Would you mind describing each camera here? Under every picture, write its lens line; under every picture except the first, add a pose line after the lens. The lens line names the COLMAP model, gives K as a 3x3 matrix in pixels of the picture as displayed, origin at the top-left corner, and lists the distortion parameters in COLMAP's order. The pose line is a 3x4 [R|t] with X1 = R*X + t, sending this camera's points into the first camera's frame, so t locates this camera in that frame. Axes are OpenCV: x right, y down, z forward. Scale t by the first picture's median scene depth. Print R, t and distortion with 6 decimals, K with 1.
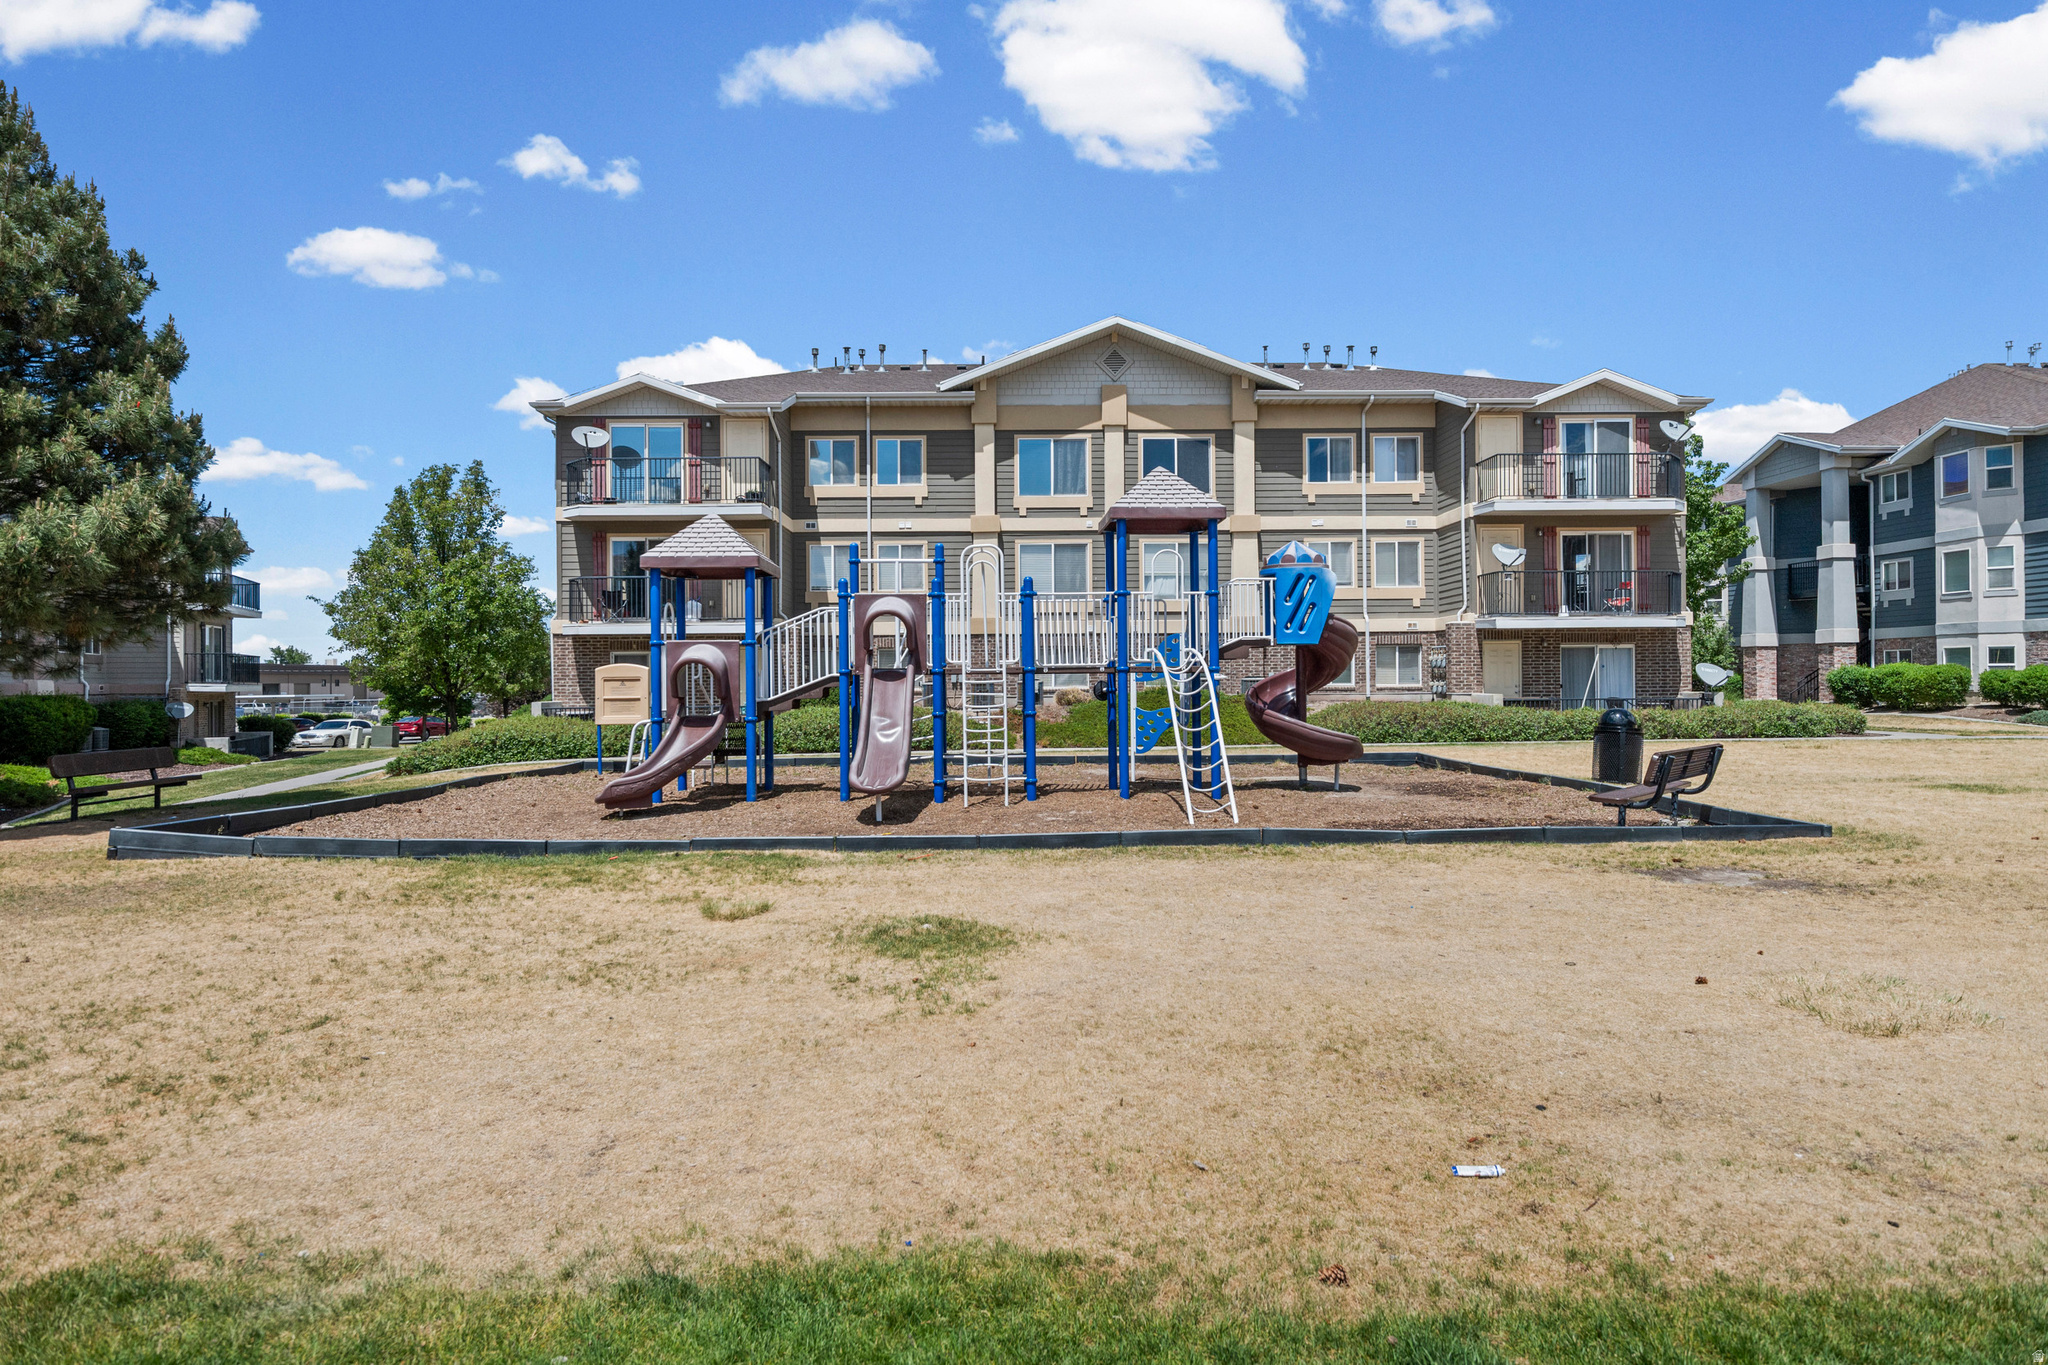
lens RADIAL K [[1139.5, 0, 1026.0], [0, 1139.5, 682.4], [0, 0, 1]] dist [-0.004009, -0.000275]
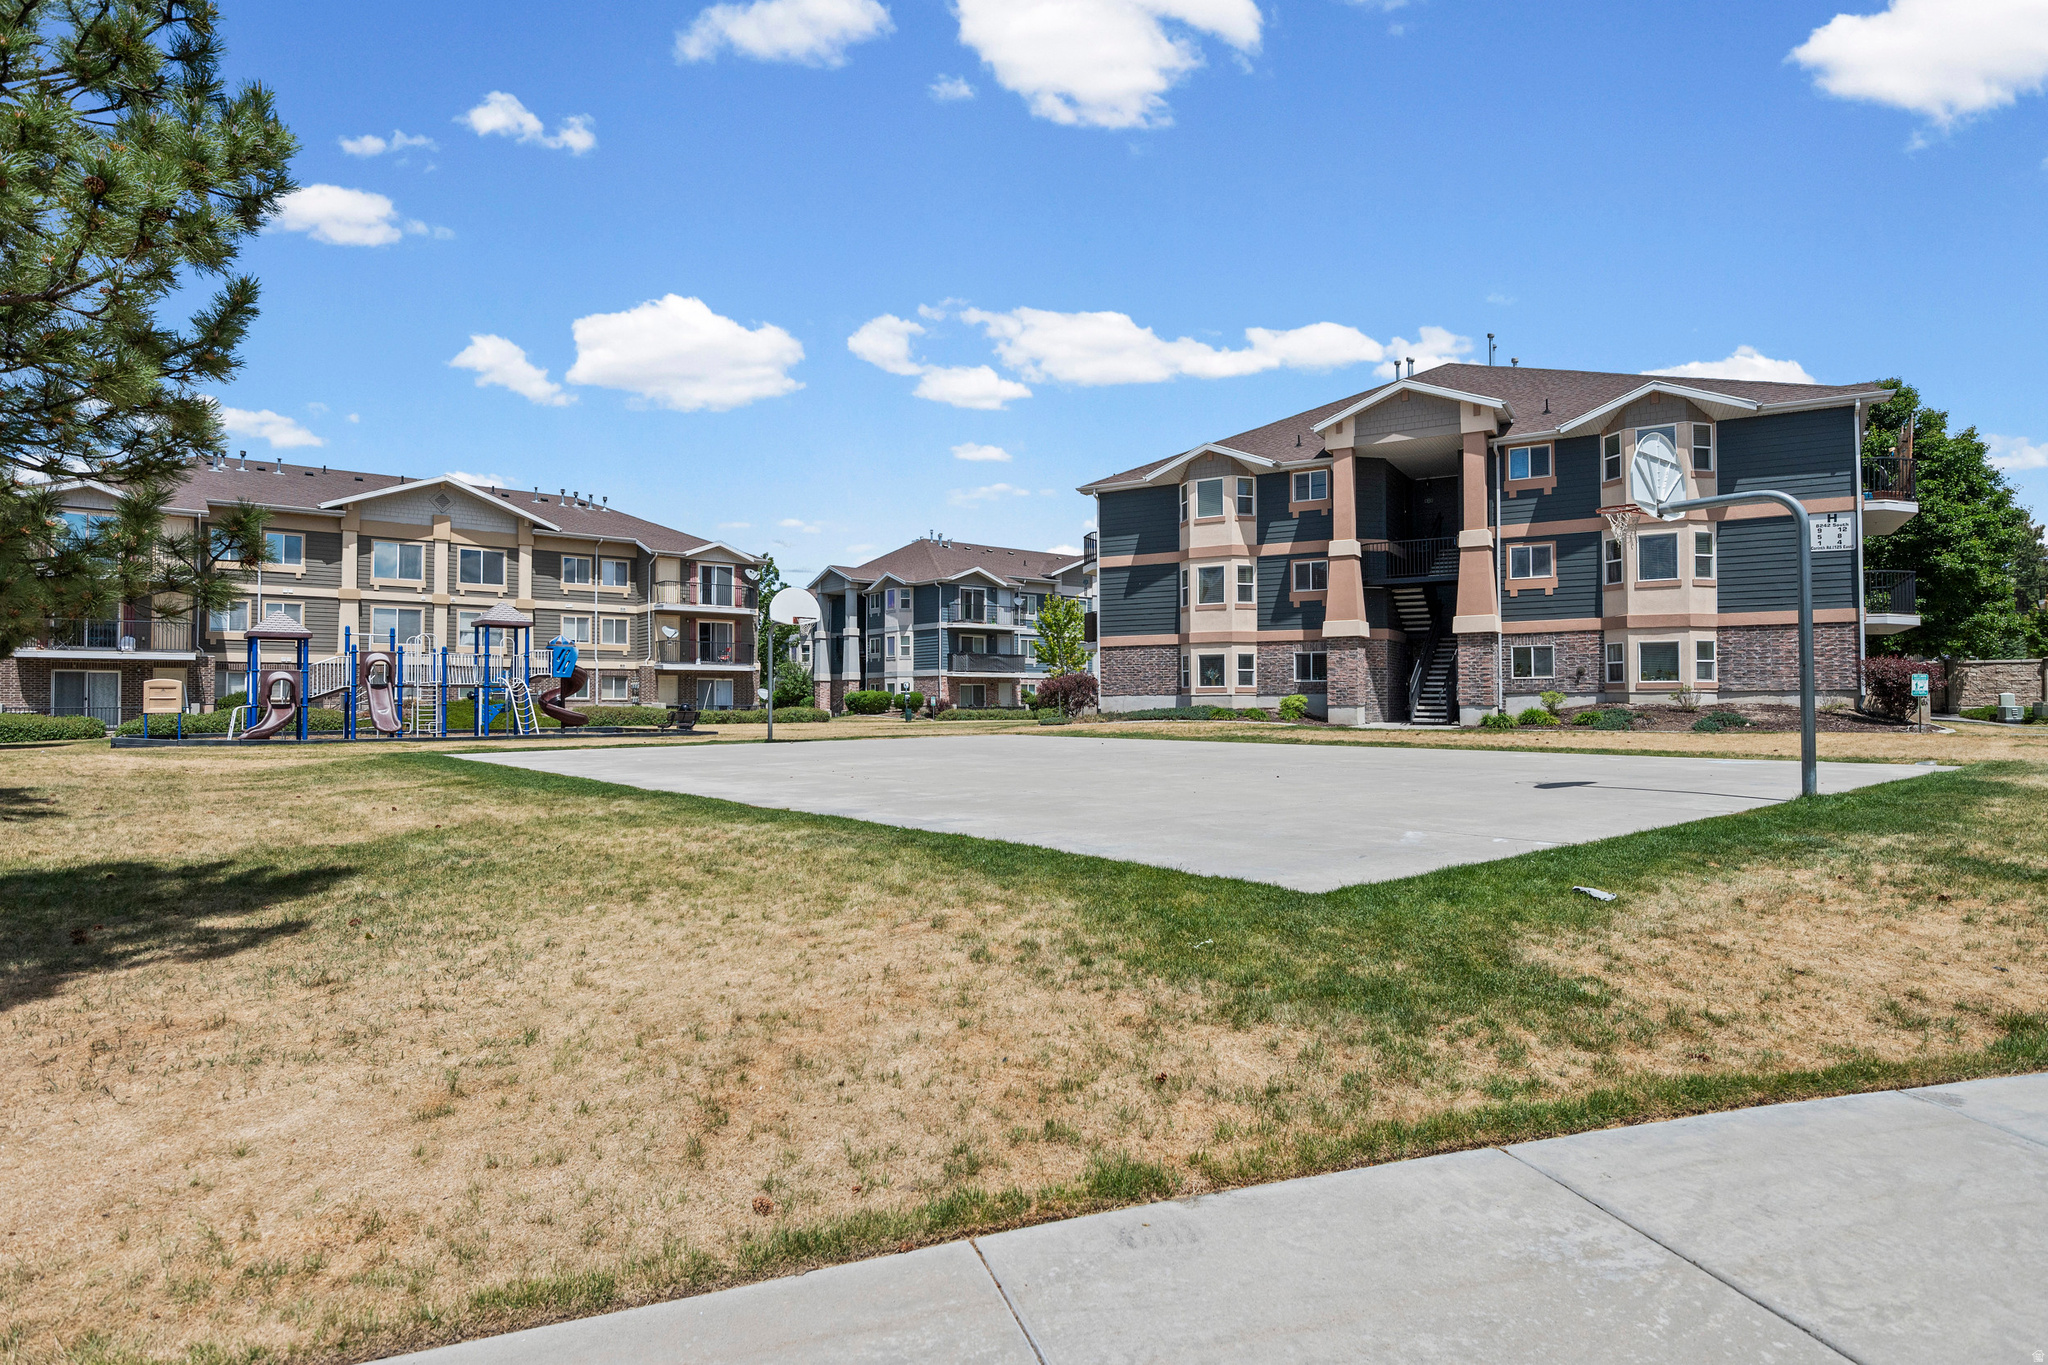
lens RADIAL K [[1139.5, 0, 1029.1], [0, 1139.5, 684.5], [0, 0, 1]] dist [-0.004009, -0.000275]
pose [[0.801628, 0.017412, 0.597570, -0.225747], [-0.004794, 0.999731, -0.022699, 0.017955], [-0.597805, 0.015331, 0.801495, -0.841316]]
